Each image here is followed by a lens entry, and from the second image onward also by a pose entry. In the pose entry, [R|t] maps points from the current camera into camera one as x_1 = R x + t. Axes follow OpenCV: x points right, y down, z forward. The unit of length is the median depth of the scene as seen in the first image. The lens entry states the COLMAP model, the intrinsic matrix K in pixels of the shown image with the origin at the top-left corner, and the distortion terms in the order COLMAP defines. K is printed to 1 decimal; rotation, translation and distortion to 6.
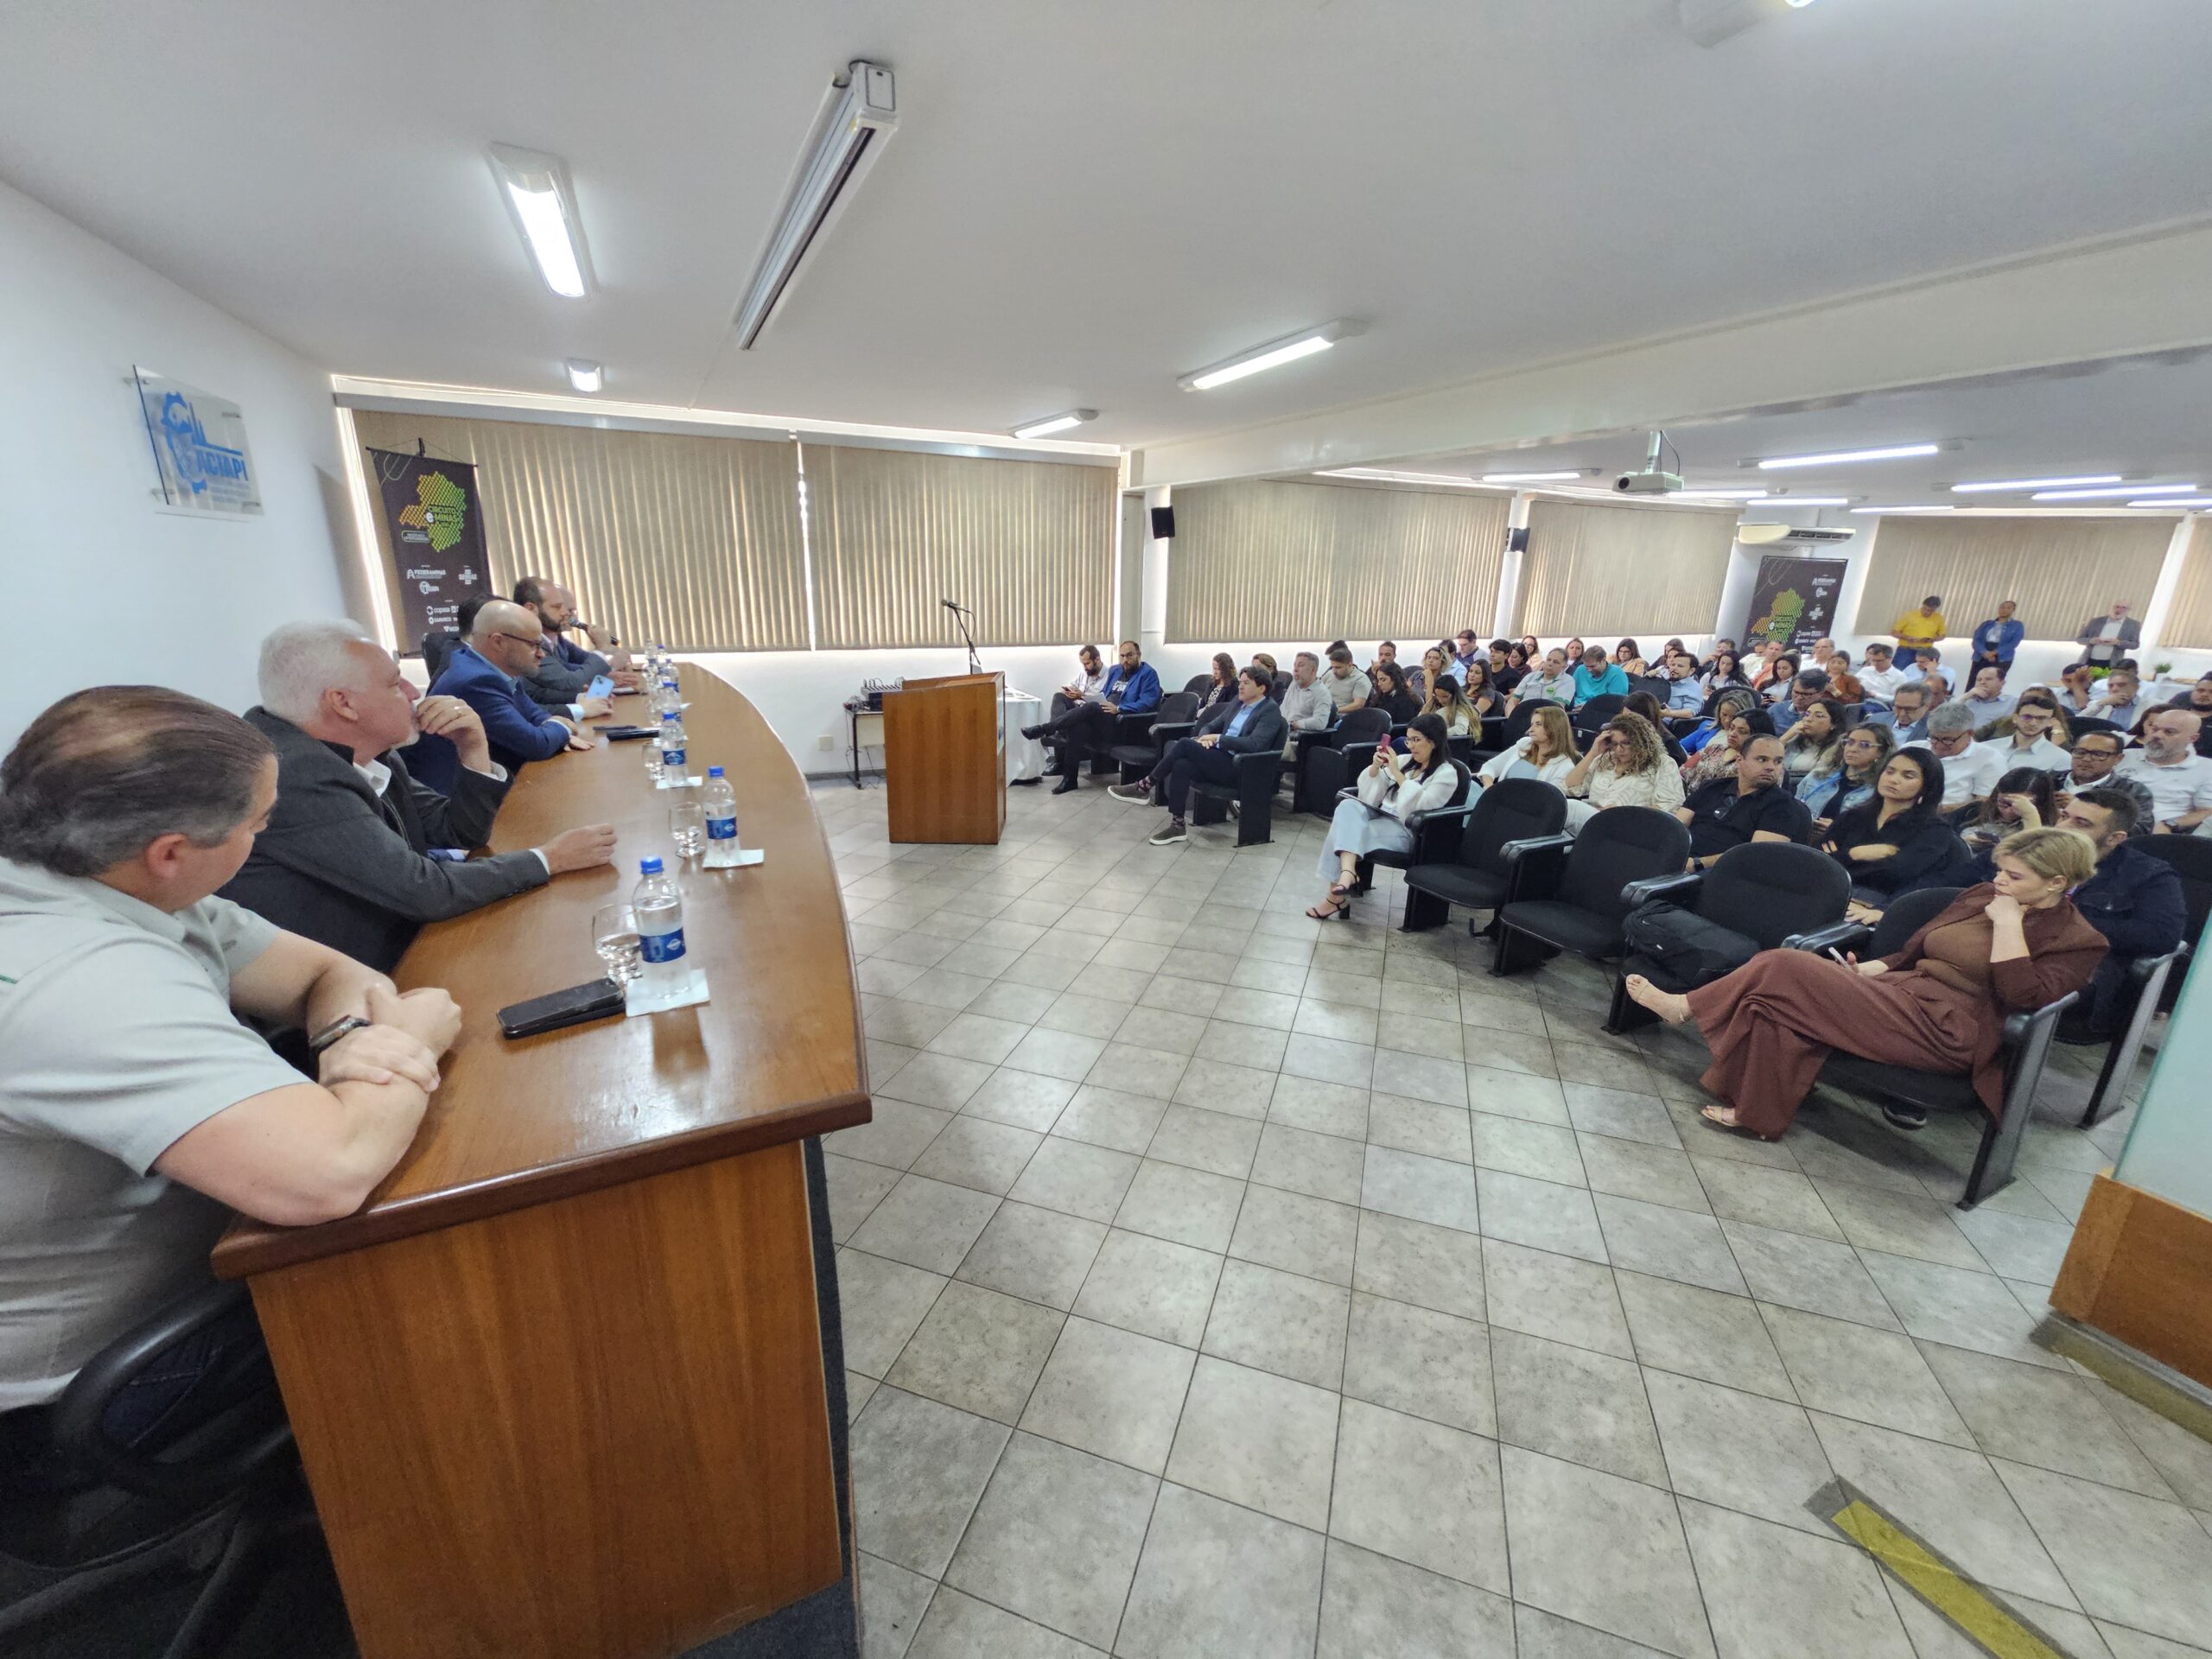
lens RADIAL K [[890.8, 0, 1106.9], [0, 890.8, 814.8], [0, 0, 1]] dist [-0.003866, -0.000361]
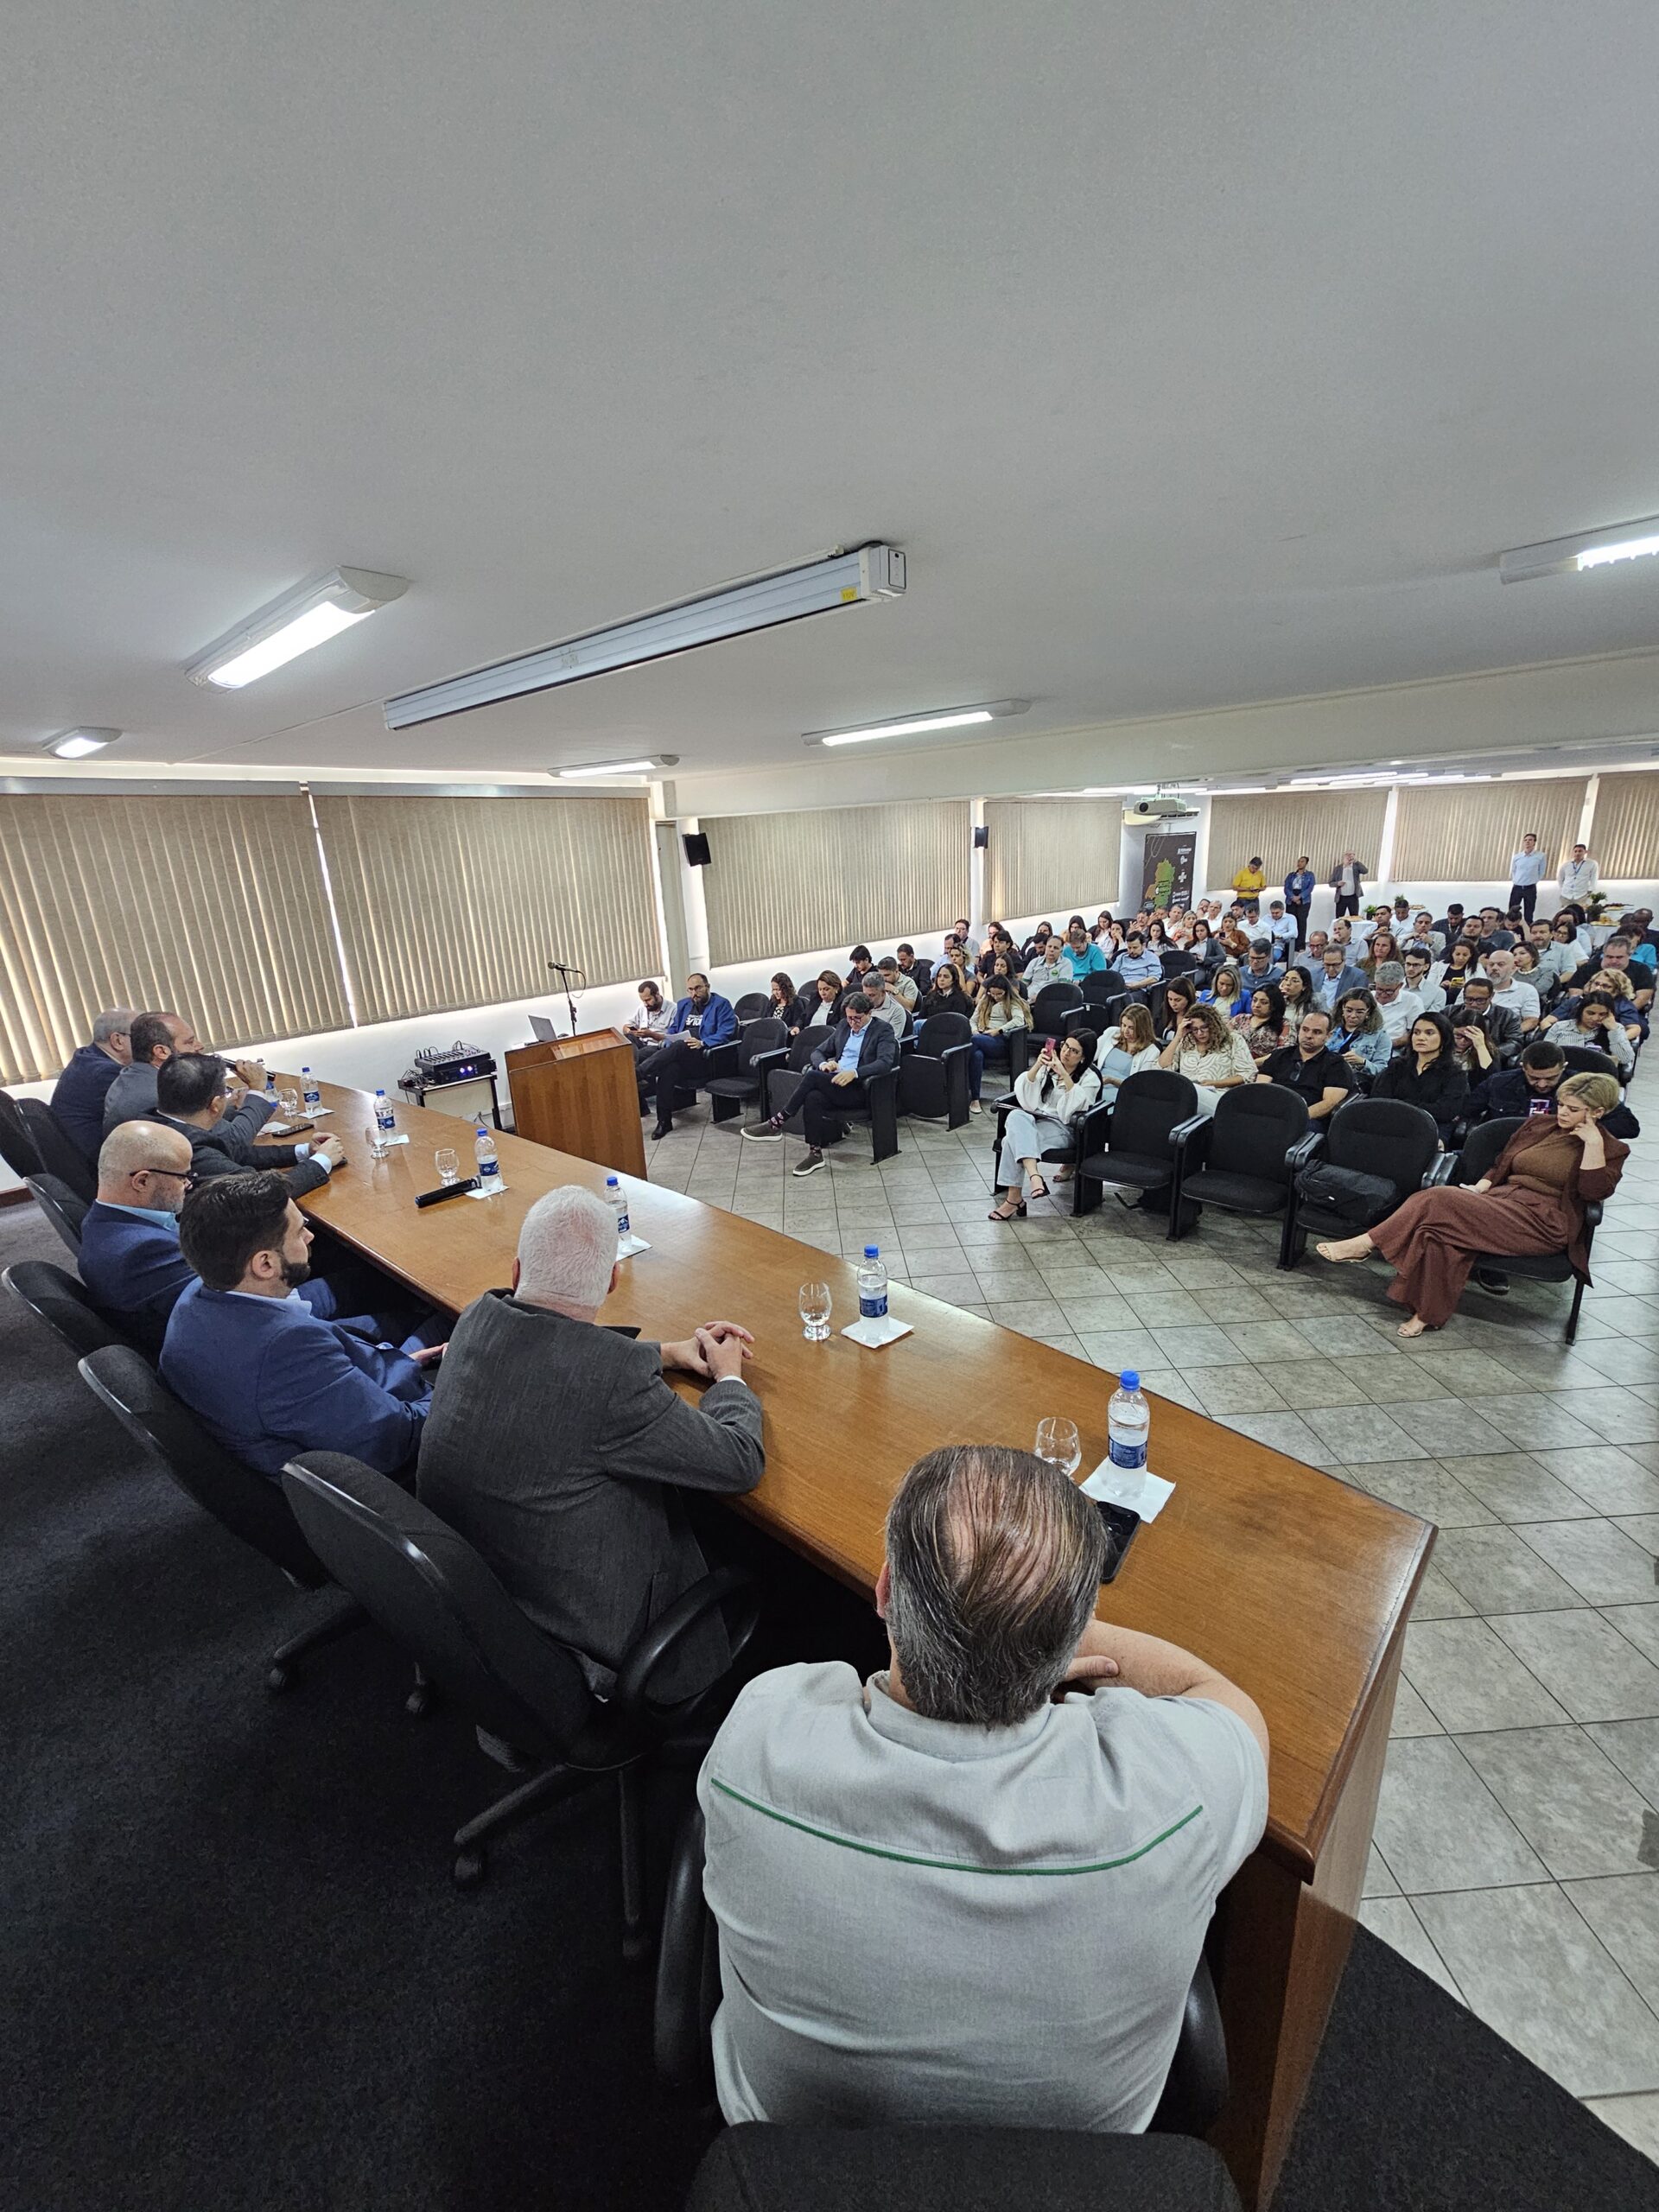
lens RADIAL K [[890.8, 0, 829.5], [0, 890.8, 1106.0], [0, 0, 1]] dist [-0.003866, -0.000361]
pose [[0.928643, -0.163166, 0.333165, -0.199238], [0.160363, 0.986398, 0.036100, -0.063559], [-0.334523, 0.019903, 0.942177, 0.017225]]
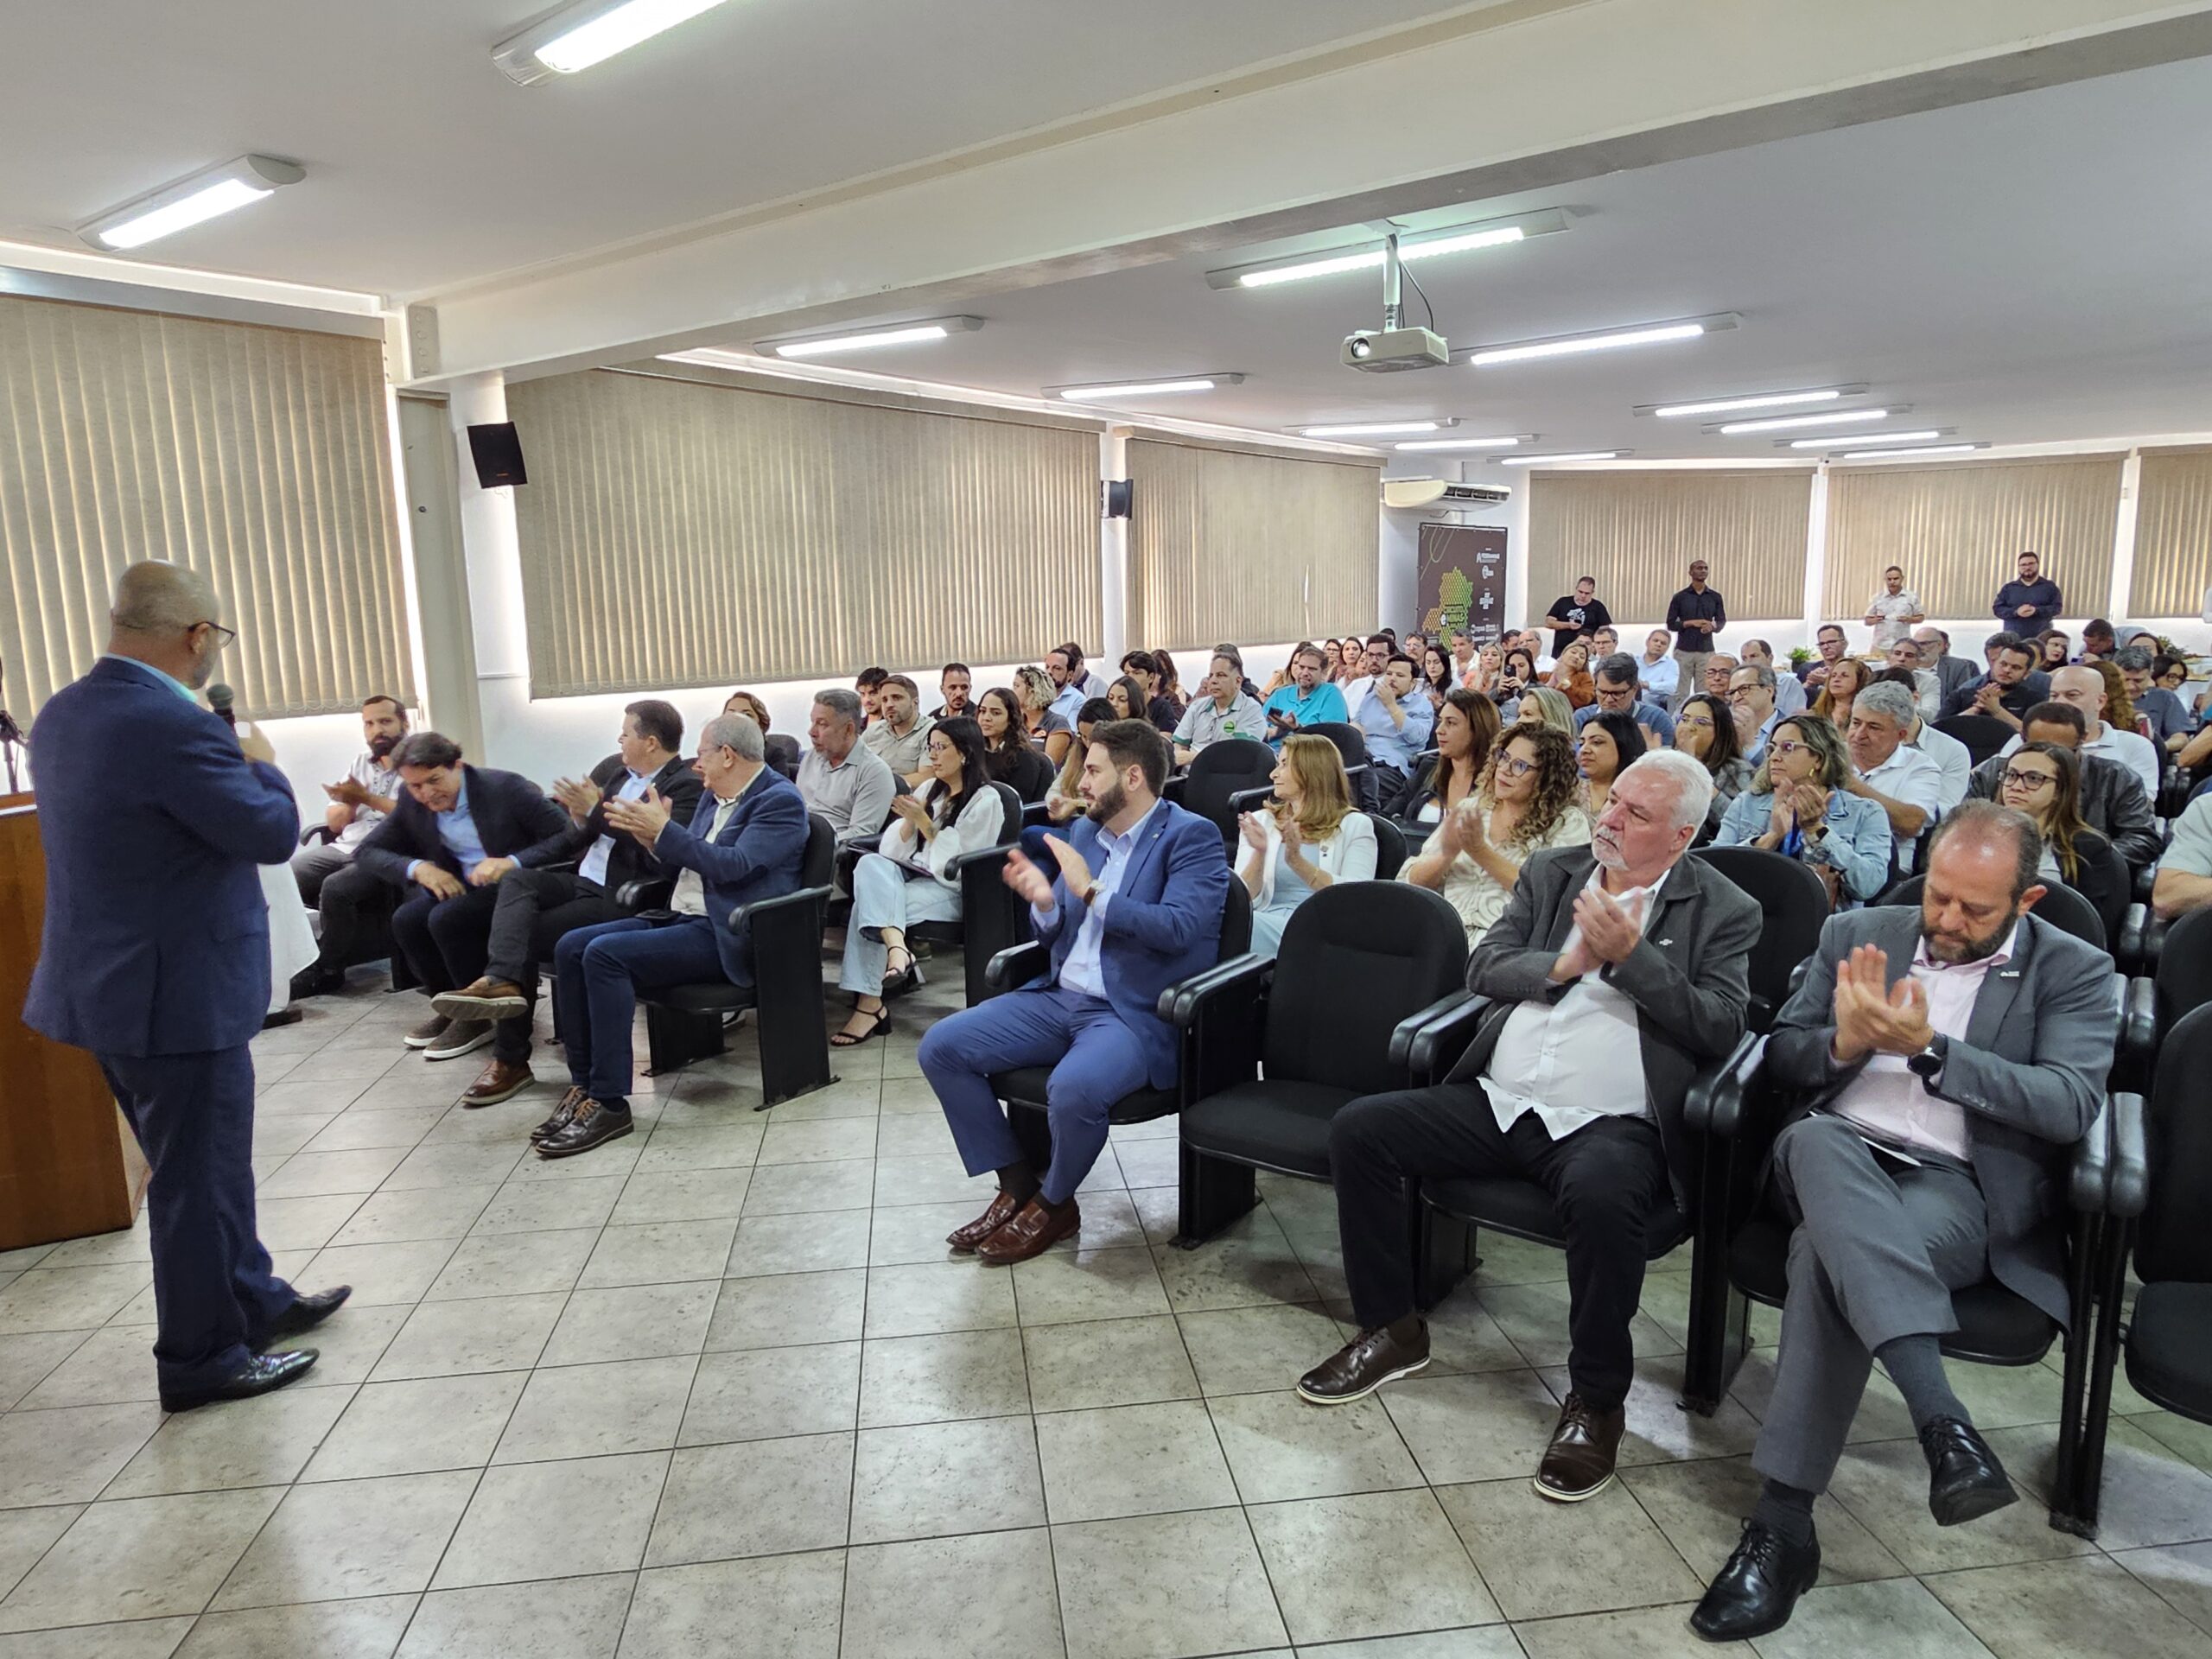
lens RADIAL K [[1399.7, 0, 1095.9], [0, 1399.7, 825.6], [0, 0, 1]] dist [0.003523, -0.002133]
pose [[0.897135, -0.109875, 0.427874, 0.007444], [0.154707, 0.985381, -0.071340, -0.023501], [-0.413781, 0.130196, 0.901019, 0.218392]]
